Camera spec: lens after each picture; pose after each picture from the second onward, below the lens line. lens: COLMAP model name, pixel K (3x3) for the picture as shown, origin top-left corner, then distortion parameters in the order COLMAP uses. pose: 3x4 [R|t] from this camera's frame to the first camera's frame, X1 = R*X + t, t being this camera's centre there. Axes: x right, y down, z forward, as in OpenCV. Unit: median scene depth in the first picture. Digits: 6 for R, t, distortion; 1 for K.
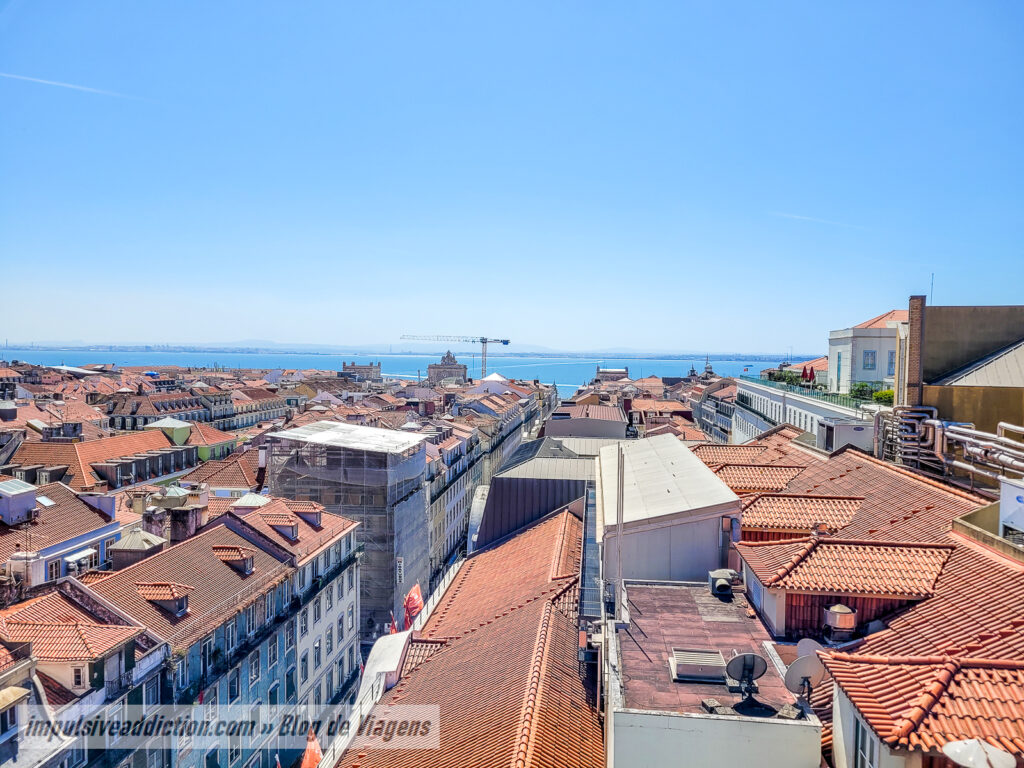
lens RADIAL K [[780.9, 0, 516.1], [0, 780.9, 401.2], [0, 0, 1]] dist [0.037182, -0.005517]
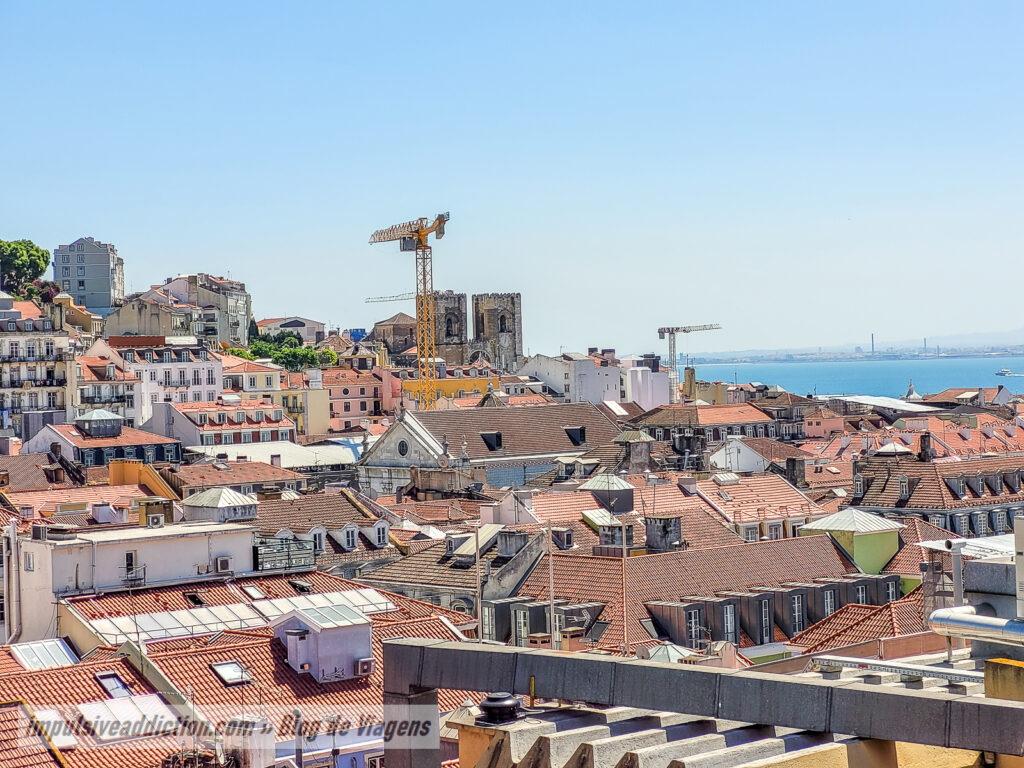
lens RADIAL K [[2290.8, 0, 512.0], [0, 2290.8, 384.0], [0, 0, 1]] dist [0.003957, 0.073026]
pose [[0.734666, -0.031404, -0.677702, 0.188936], [0.001621, 0.999006, -0.044536, 0.005781], [0.678427, 0.031620, 0.733987, -0.035993]]
